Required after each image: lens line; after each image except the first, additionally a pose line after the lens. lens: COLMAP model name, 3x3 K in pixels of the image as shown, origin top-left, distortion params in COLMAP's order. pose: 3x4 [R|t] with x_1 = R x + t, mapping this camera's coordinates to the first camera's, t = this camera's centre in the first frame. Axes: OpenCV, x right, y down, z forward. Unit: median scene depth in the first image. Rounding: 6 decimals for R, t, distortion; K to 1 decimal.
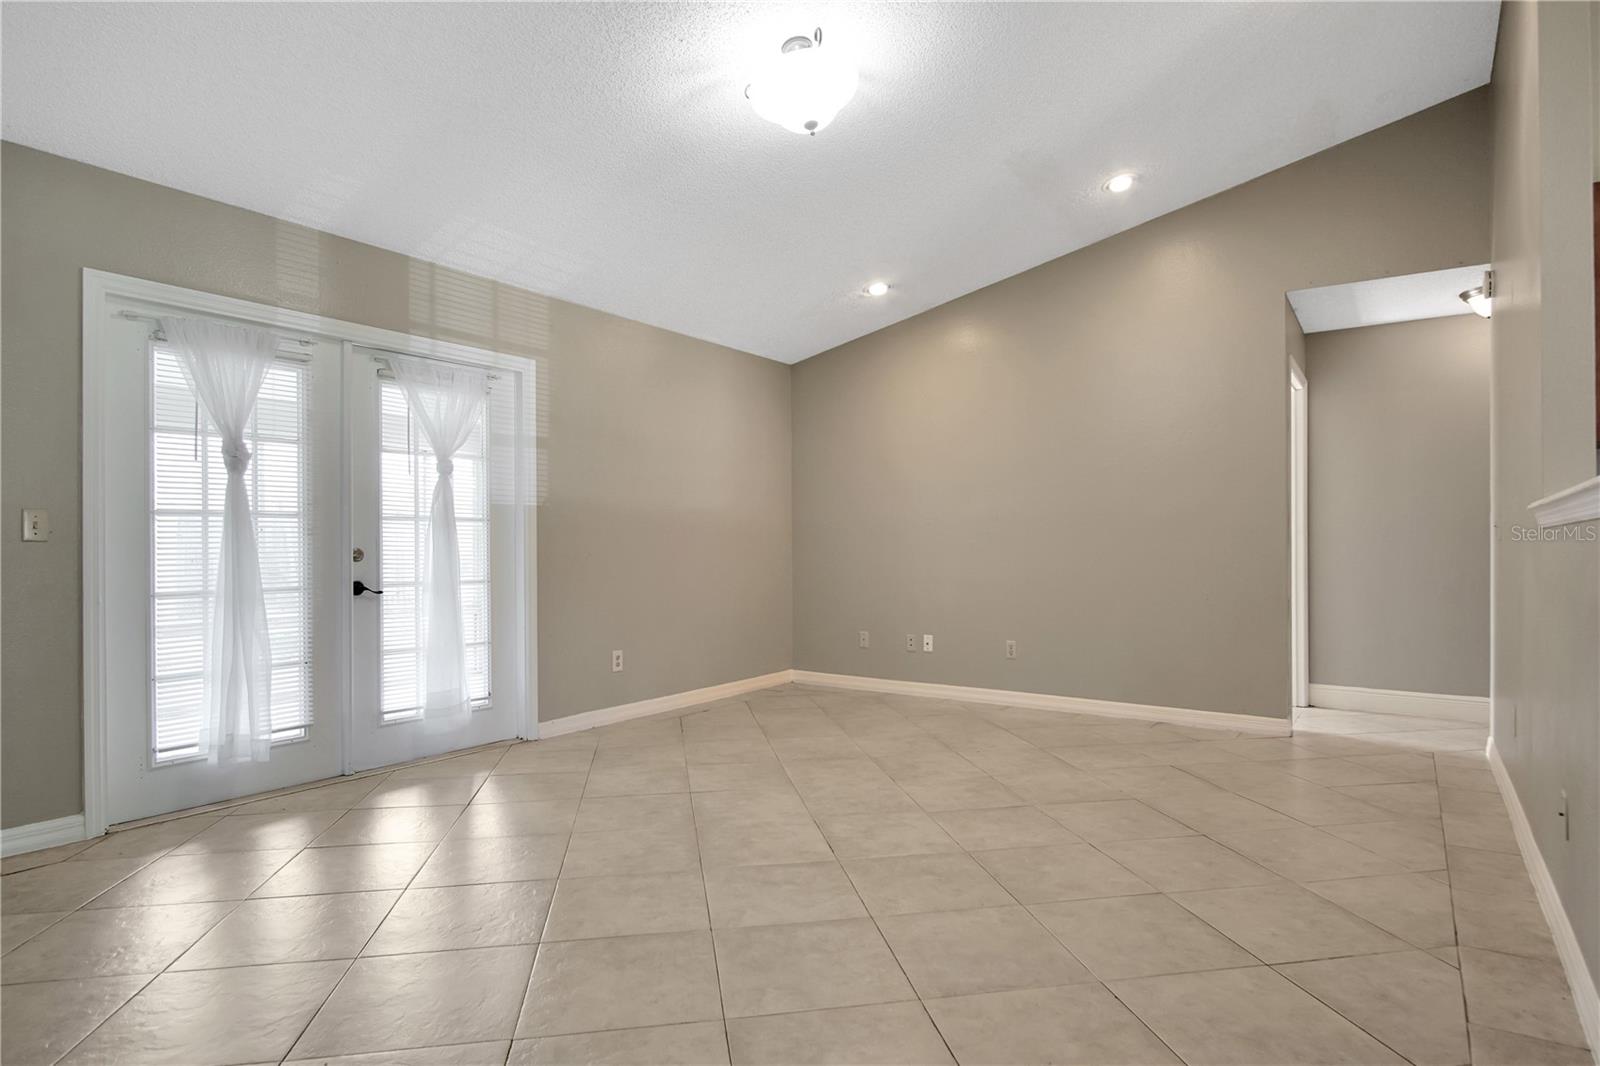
lens RADIAL K [[856.6, 0, 806.6], [0, 856.6, 541.2], [0, 0, 1]] dist [-0.026468, -0.001913]
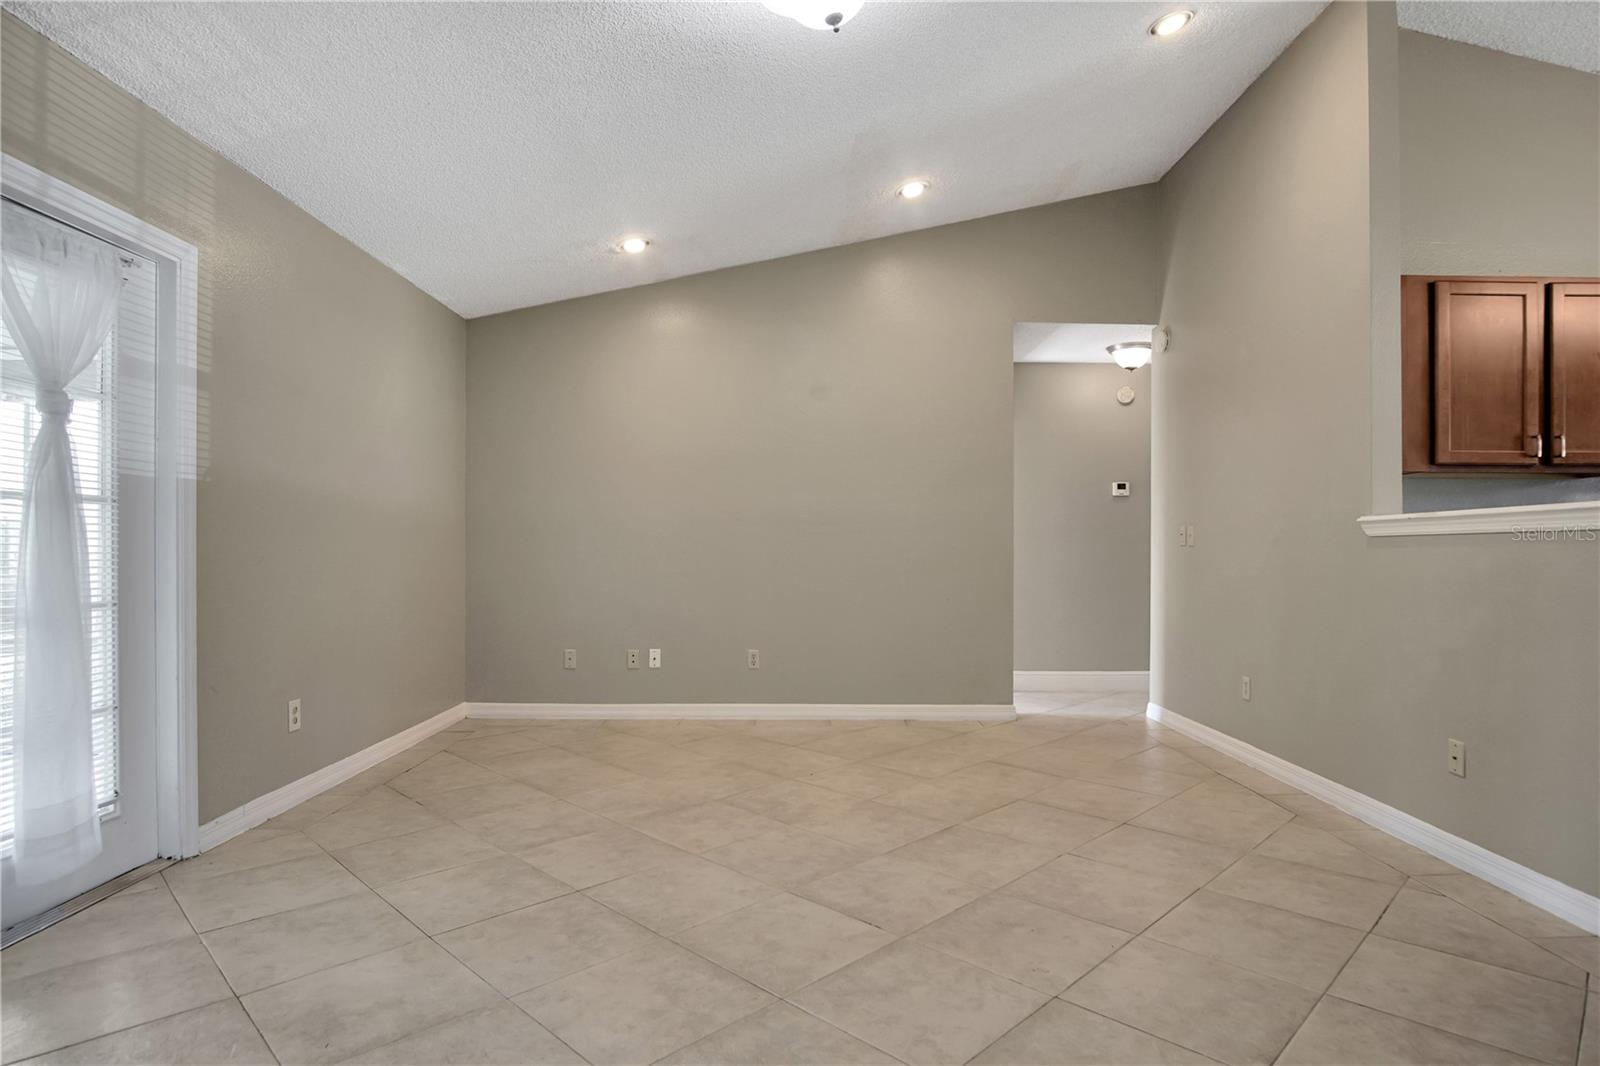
lens RADIAL K [[856.6, 0, 800.2], [0, 856.6, 547.2], [0, 0, 1]] dist [-0.026468, -0.001913]
pose [[0.817977, 0.005847, 0.575221, -0.322220], [-0.008083, 0.999966, 0.001330, 0.002732], [-0.575194, -0.005738, 0.817997, 0.251742]]
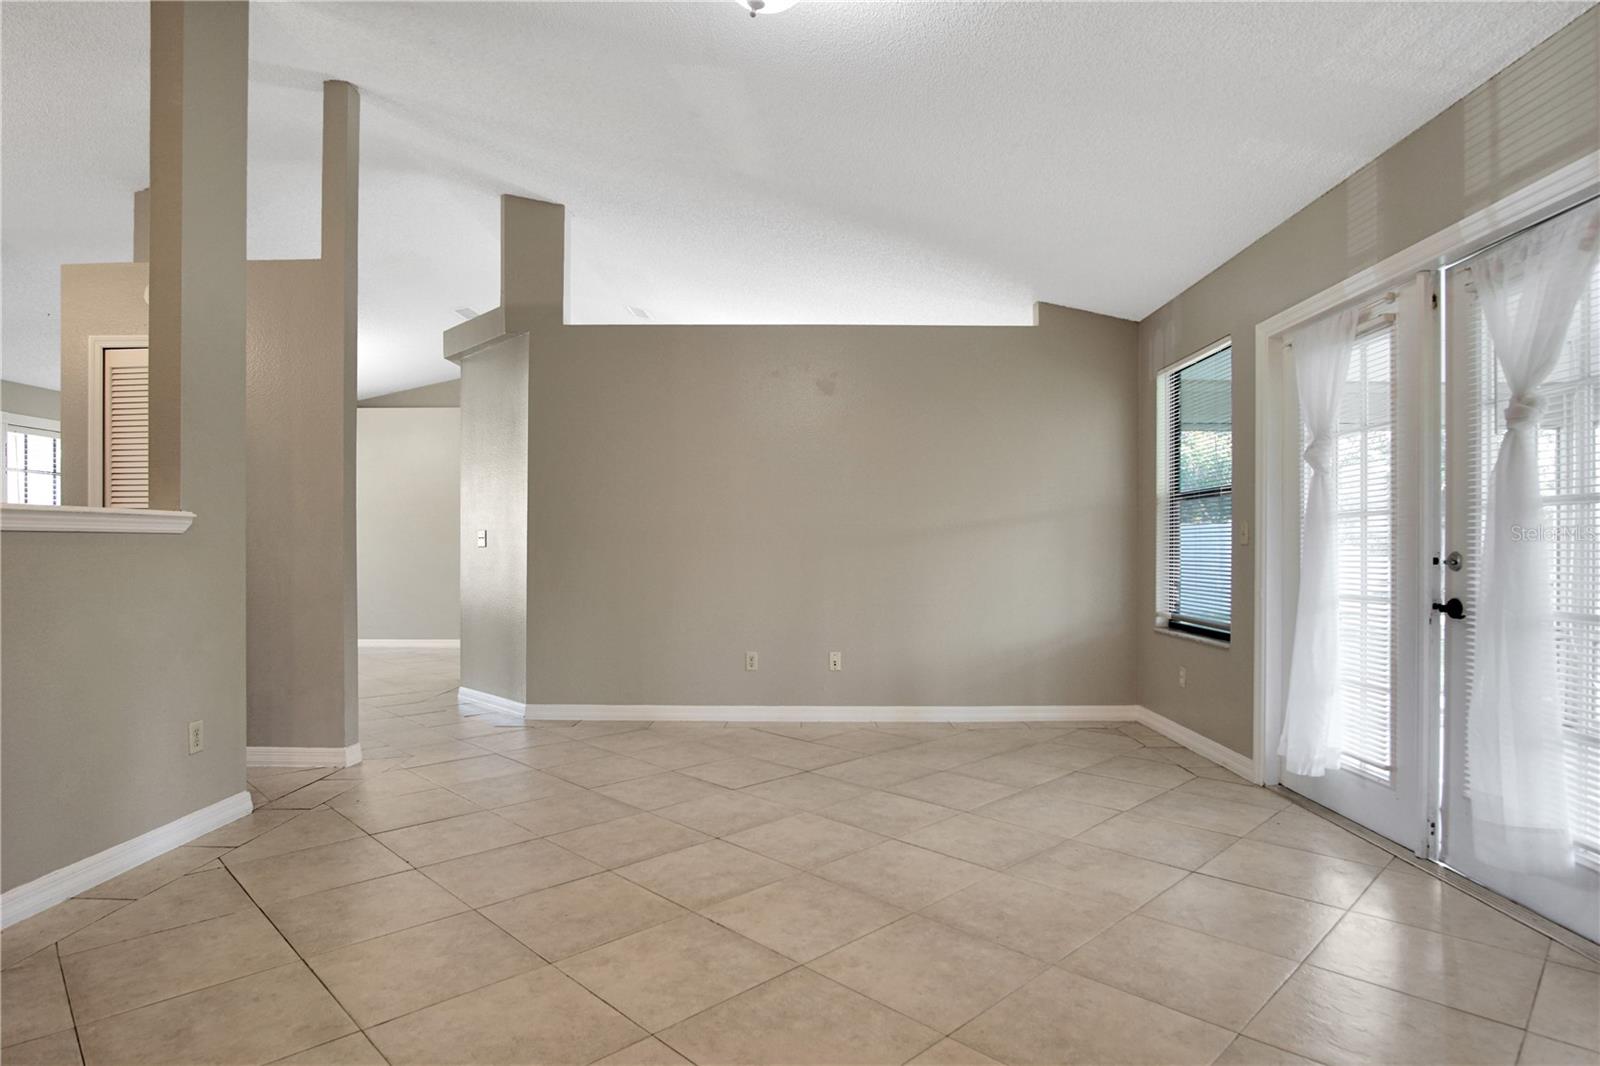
lens RADIAL K [[856.6, 0, 812.4], [0, 856.6, 544.6], [0, 0, 1]] dist [-0.026468, -0.001913]
pose [[-0.816357, 0.002328, -0.577542, 0.277102], [0.005426, 0.999979, -0.003638, 0.002058], [0.577522, -0.006104, -0.816353, 1.126977]]
